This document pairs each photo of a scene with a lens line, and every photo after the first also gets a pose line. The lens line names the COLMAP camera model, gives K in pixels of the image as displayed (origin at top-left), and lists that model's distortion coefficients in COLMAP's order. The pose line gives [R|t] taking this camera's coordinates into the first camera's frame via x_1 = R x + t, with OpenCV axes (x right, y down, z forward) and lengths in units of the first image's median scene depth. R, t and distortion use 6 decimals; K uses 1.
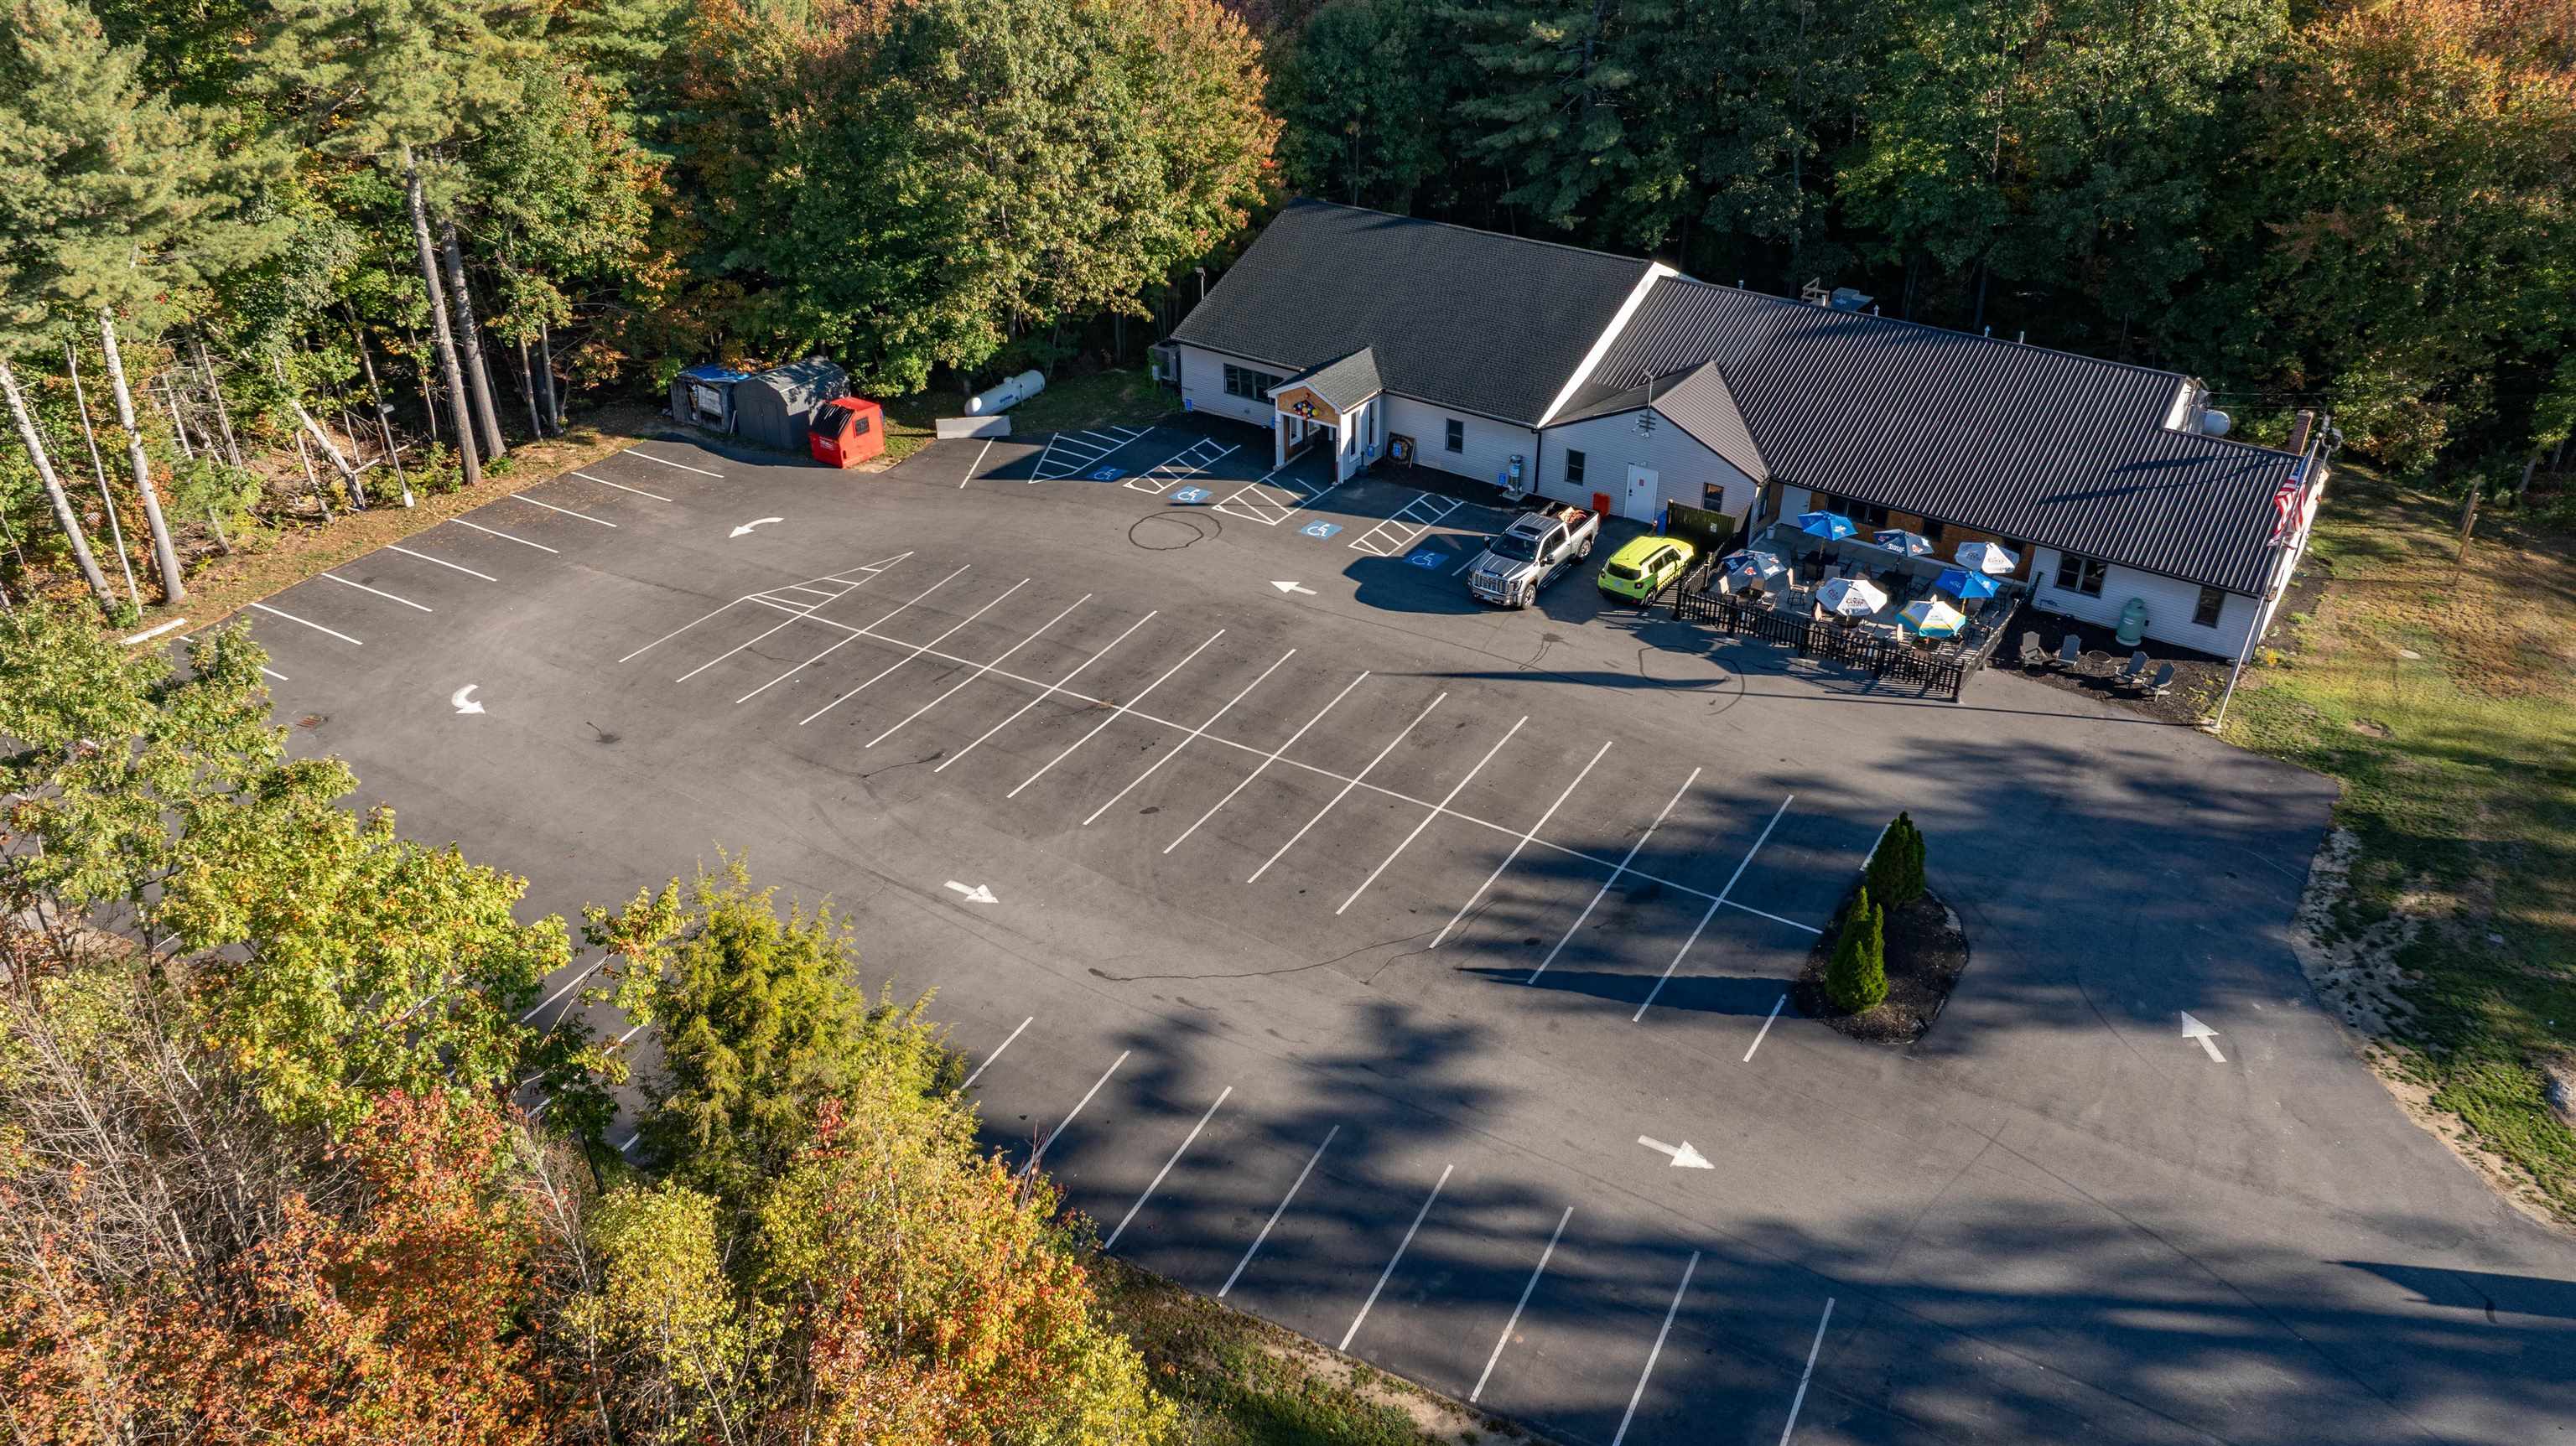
lens RADIAL K [[1807.0, 0, 1299.6], [0, 1807.0, 716.4], [0, 0, 1]] dist [-0.021436, 0.004896]
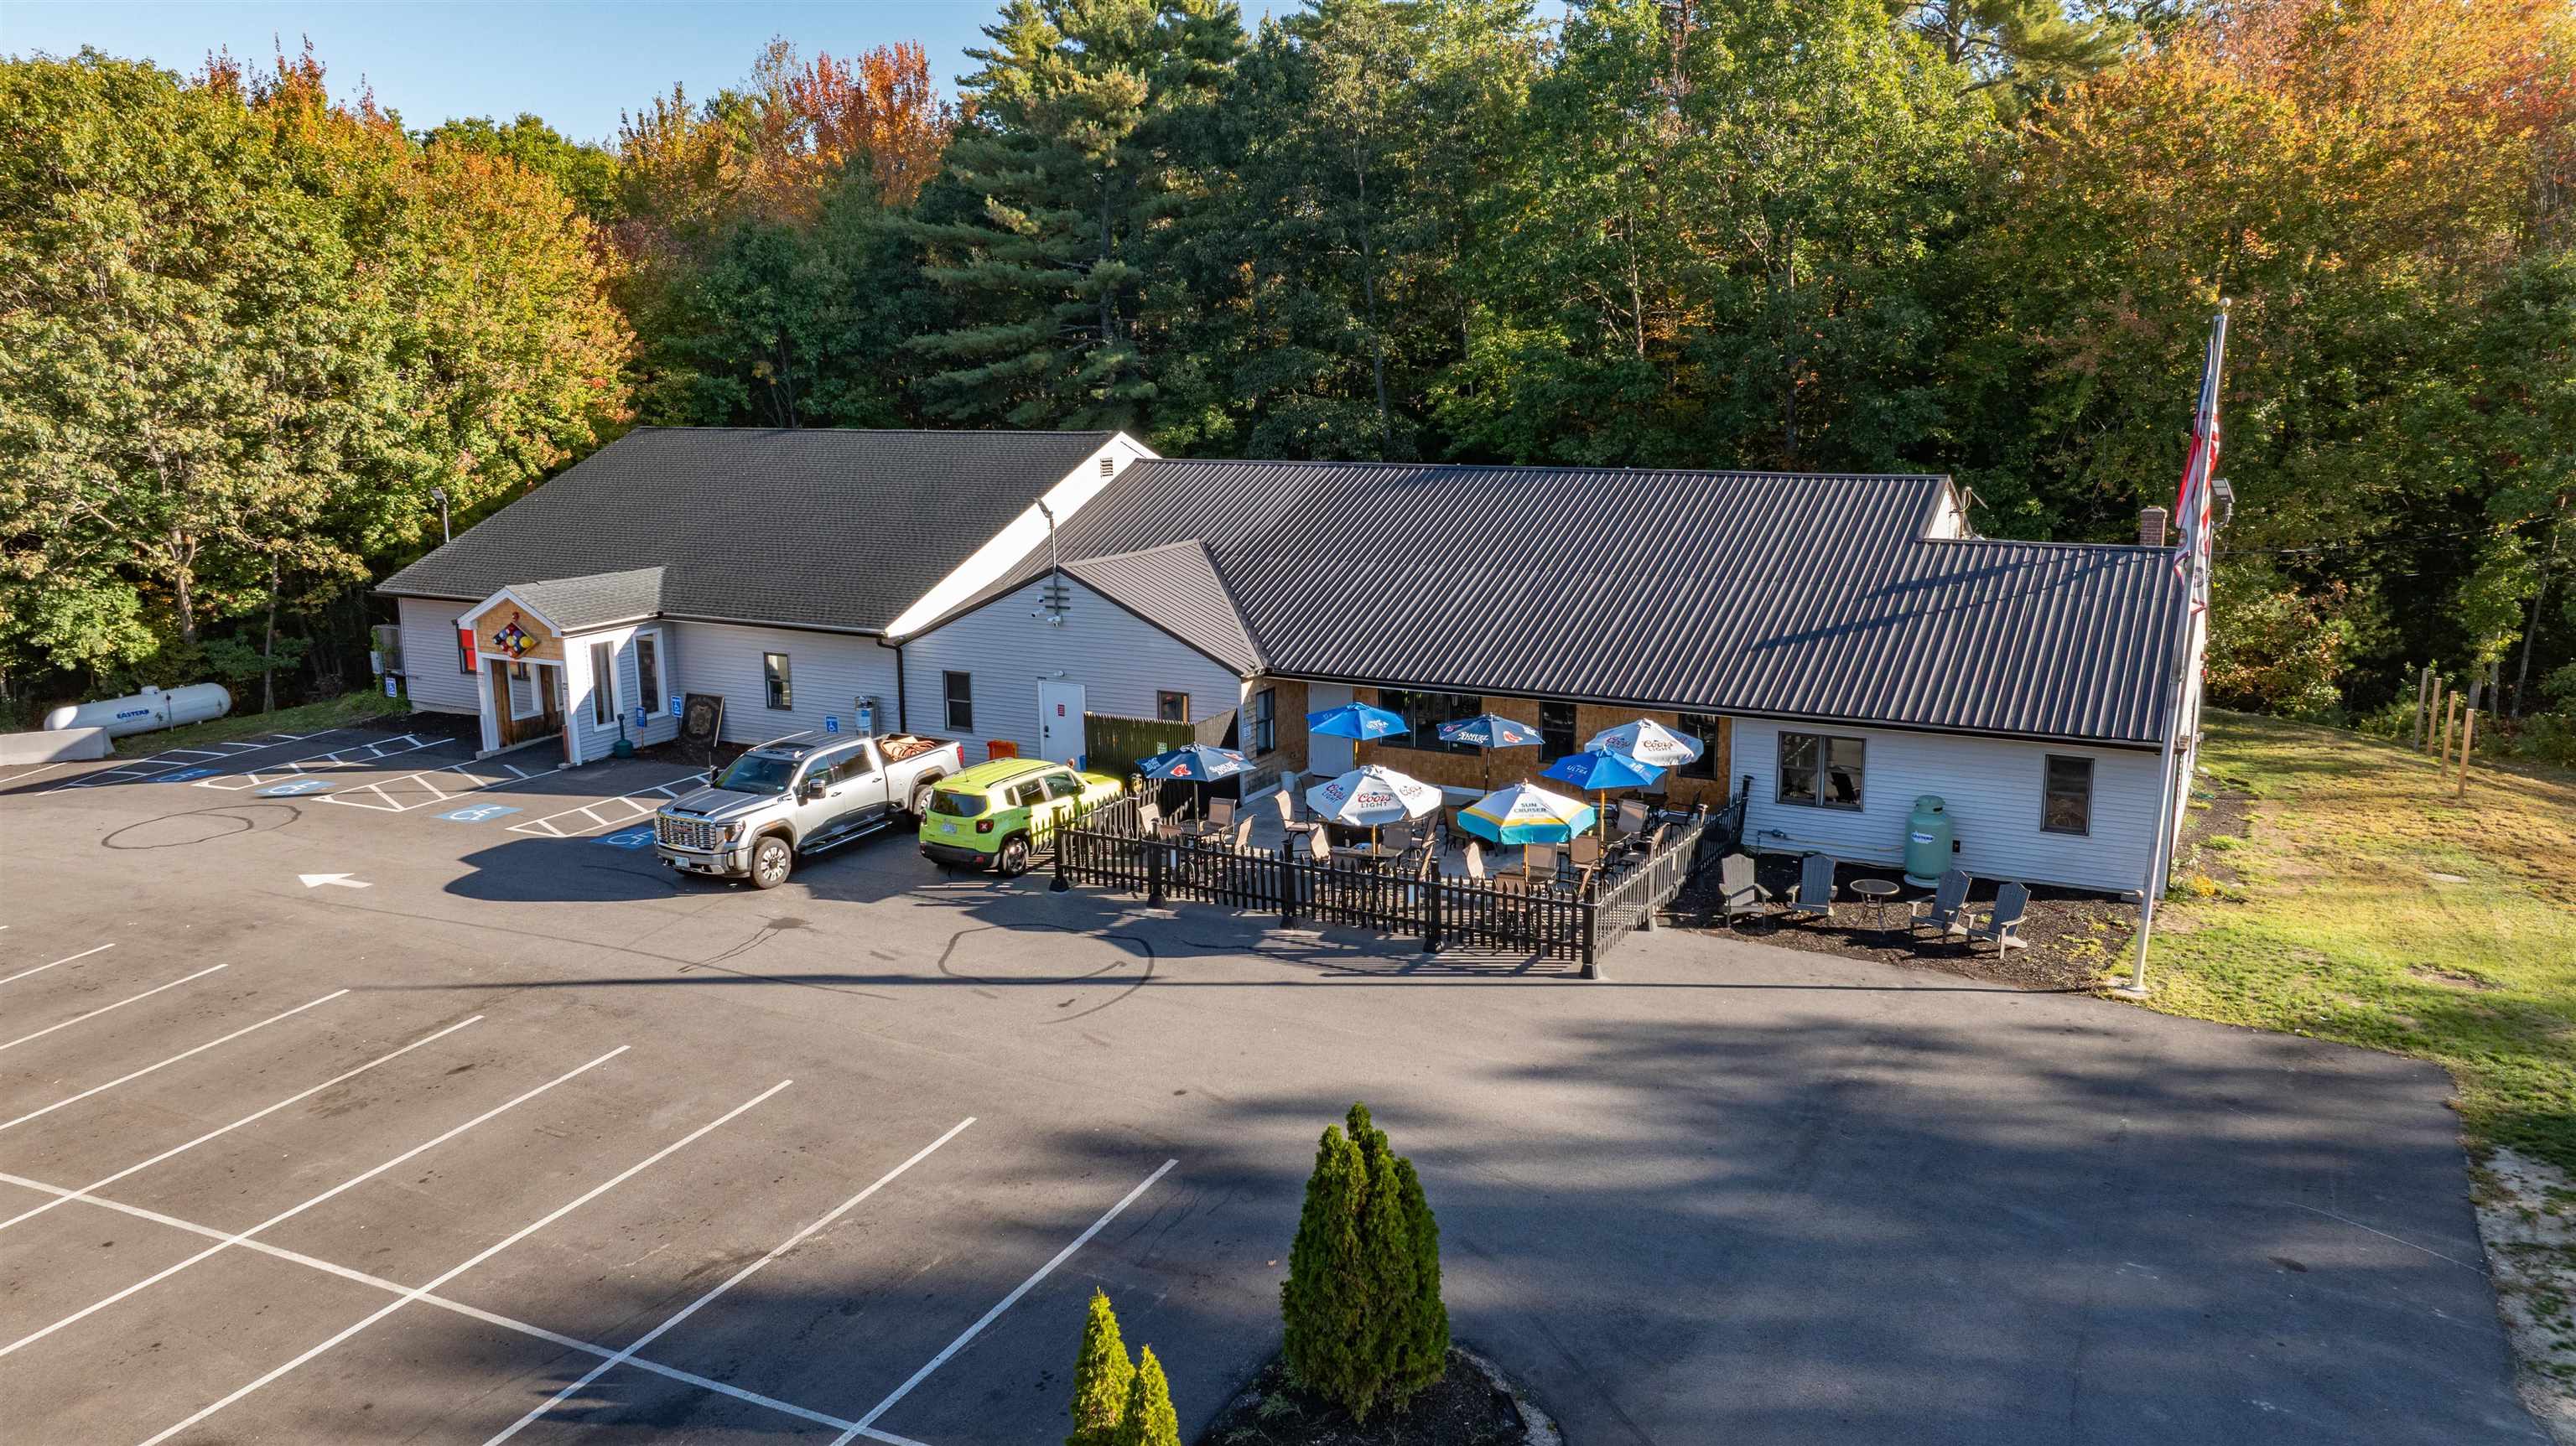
lens RADIAL K [[1807.0, 0, 1299.6], [0, 1807.0, 716.4], [0, 0, 1]] dist [-0.021436, 0.004896]
pose [[0.993947, -0.026601, 0.106593, 0.201175], [0.061354, 0.939250, -0.337705, 0.068044], [-0.091134, 0.342201, 0.935197, 0.457093]]
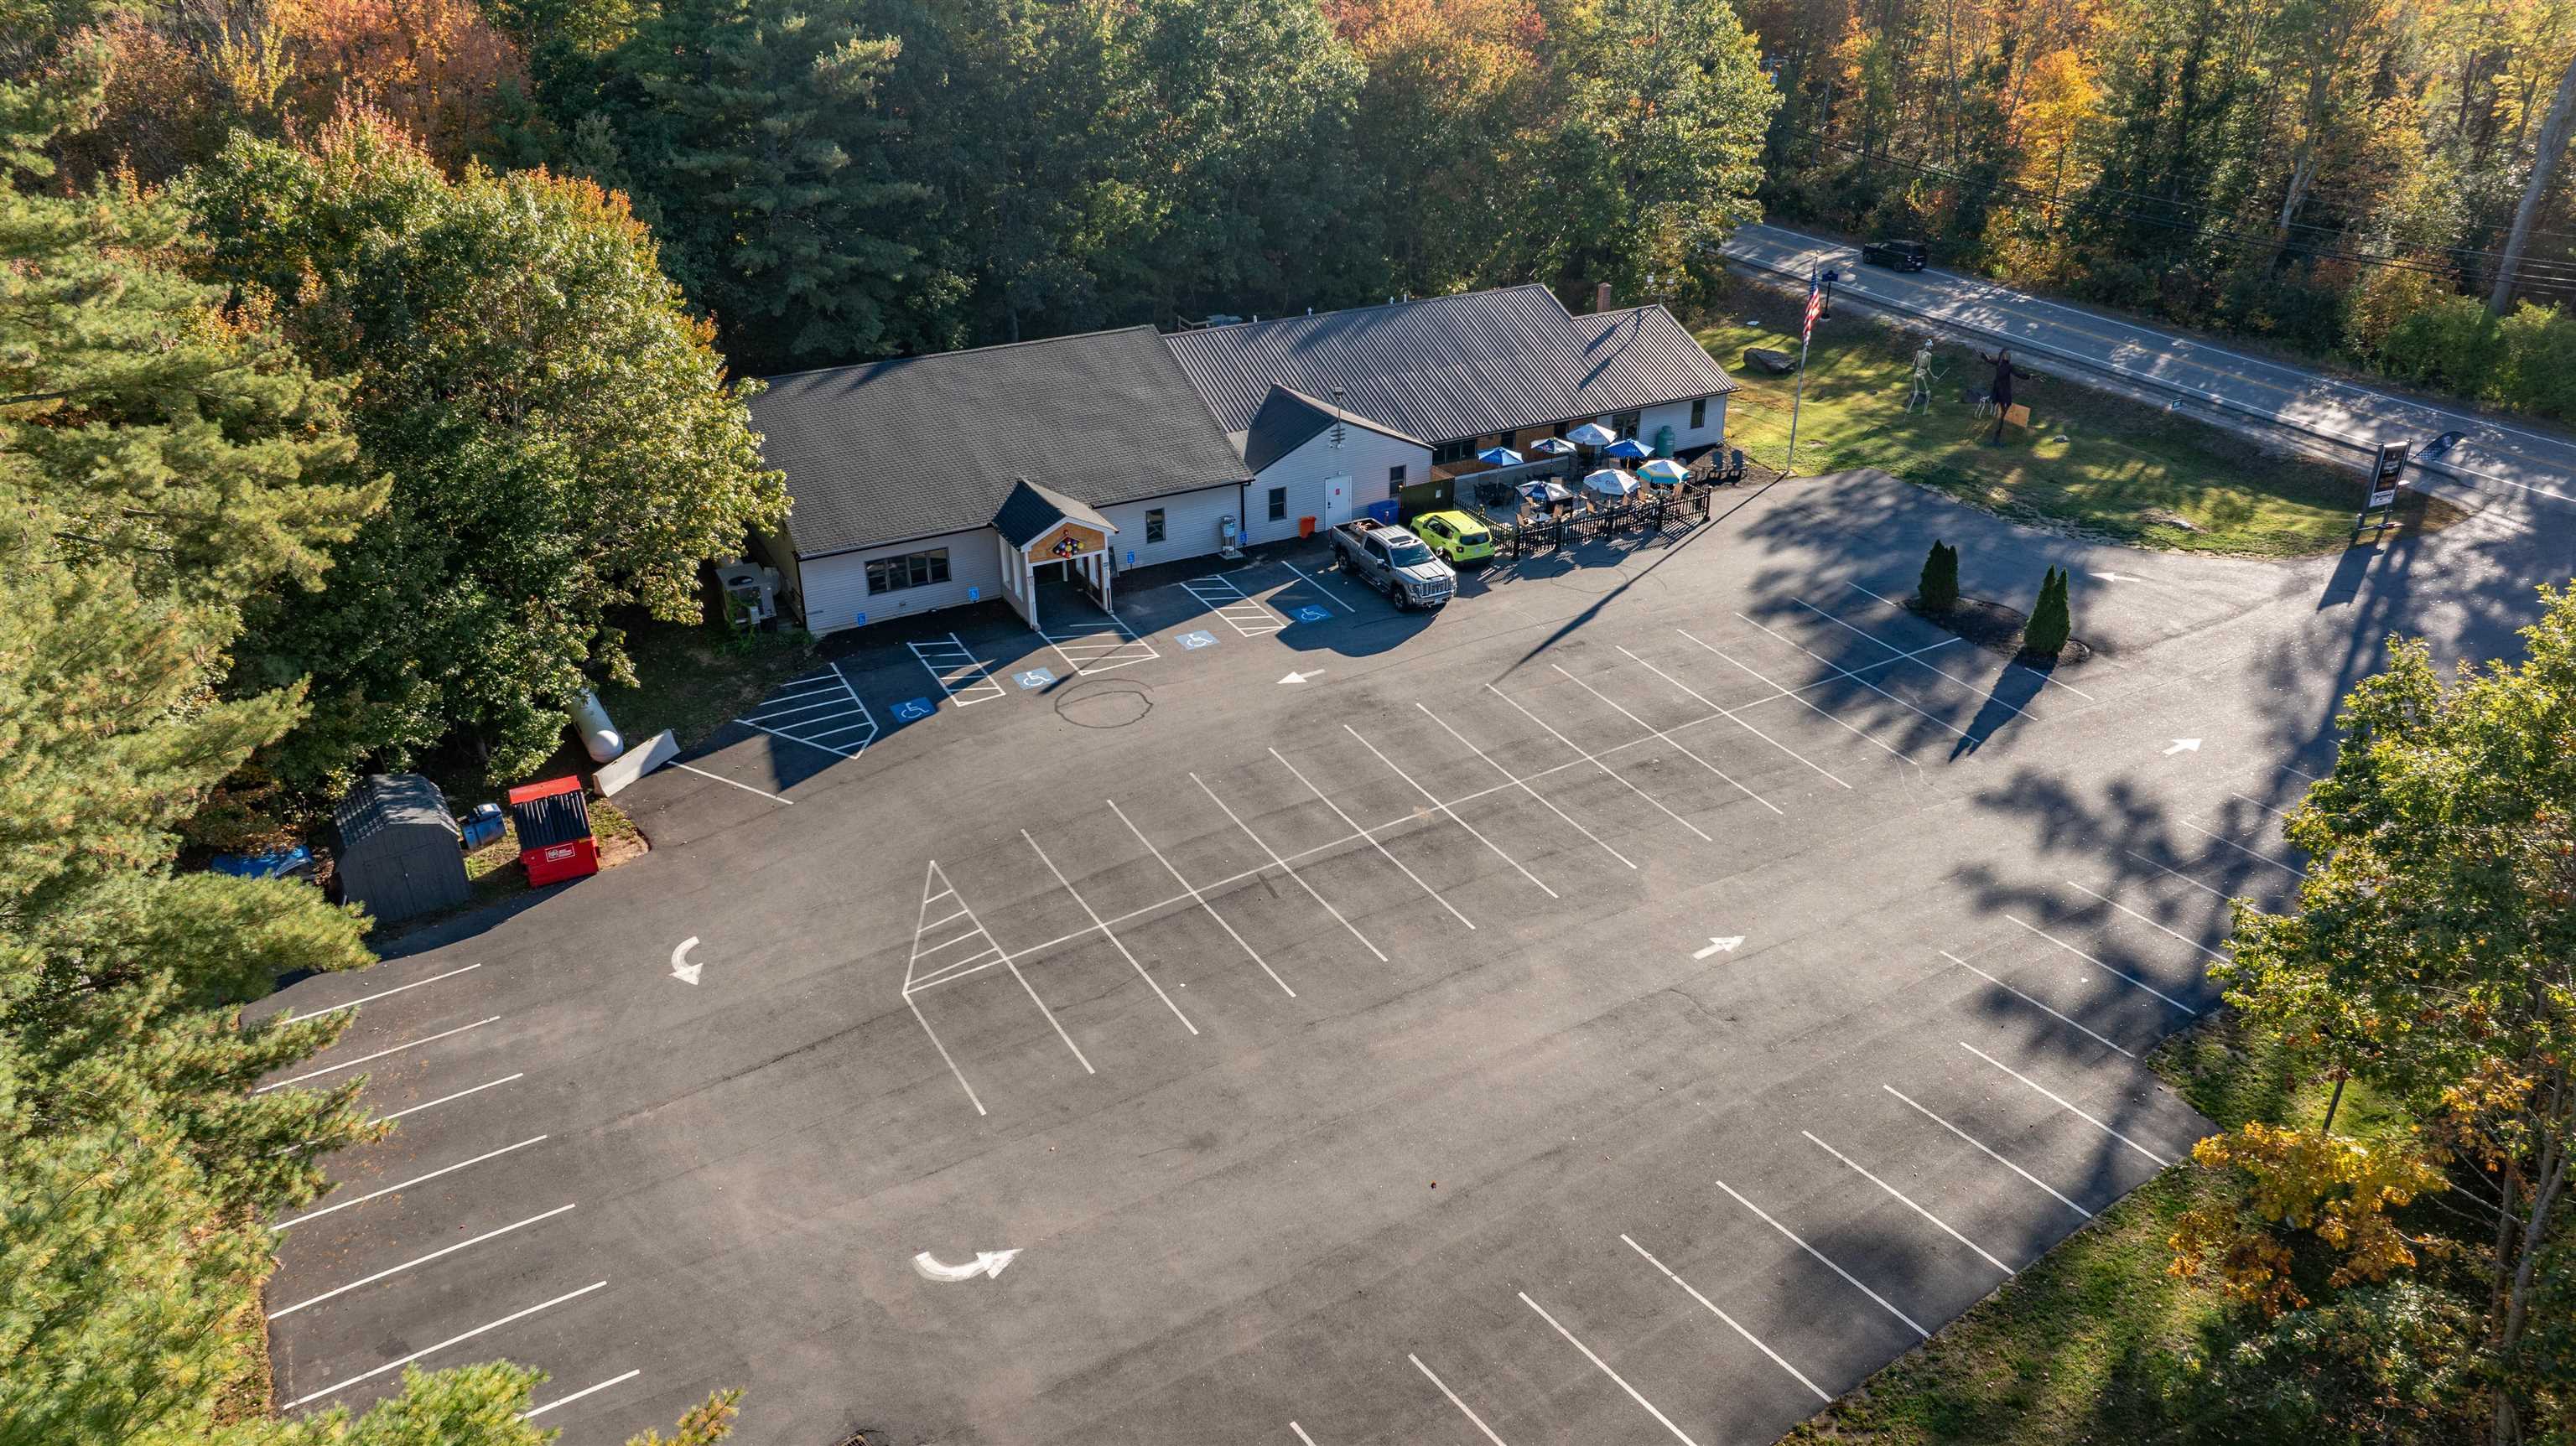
lens RADIAL K [[1807.0, 0, 1299.6], [0, 1807.0, 716.4], [0, 0, 1]] dist [-0.021436, 0.004896]
pose [[0.460517, -0.396052, 0.794397, -0.732522], [0.463924, 0.870375, 0.164992, -0.199798], [-0.756769, 0.292558, 0.584560, 0.415228]]
